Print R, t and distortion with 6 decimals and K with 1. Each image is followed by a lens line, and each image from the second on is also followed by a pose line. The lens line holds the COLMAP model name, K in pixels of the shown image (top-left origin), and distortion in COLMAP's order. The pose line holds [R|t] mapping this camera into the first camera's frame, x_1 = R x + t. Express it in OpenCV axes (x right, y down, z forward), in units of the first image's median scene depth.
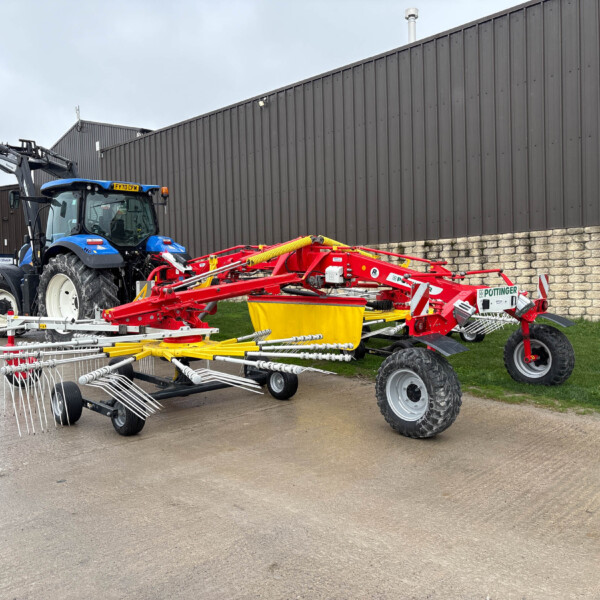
lens RADIAL K [[612.4, 0, 299.9], [0, 612.4, 290.4], [0, 0, 1]] dist [0.027531, -0.004875]
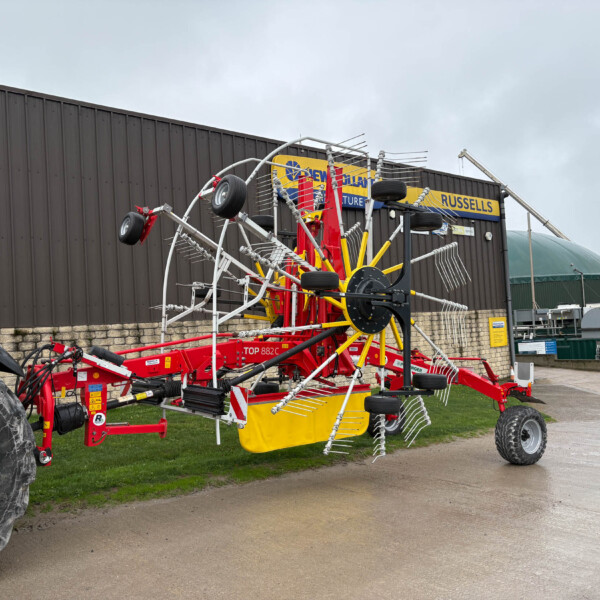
lens RADIAL K [[608.8, 0, 296.2], [0, 608.8, 303.5], [0, 0, 1]] dist [0.104950, -0.241756]
pose [[0.118684, 0.063128, 0.990923, -0.670756], [0.061650, 0.995583, -0.070808, -0.040474], [-0.991016, 0.069494, 0.114268, 0.648655]]
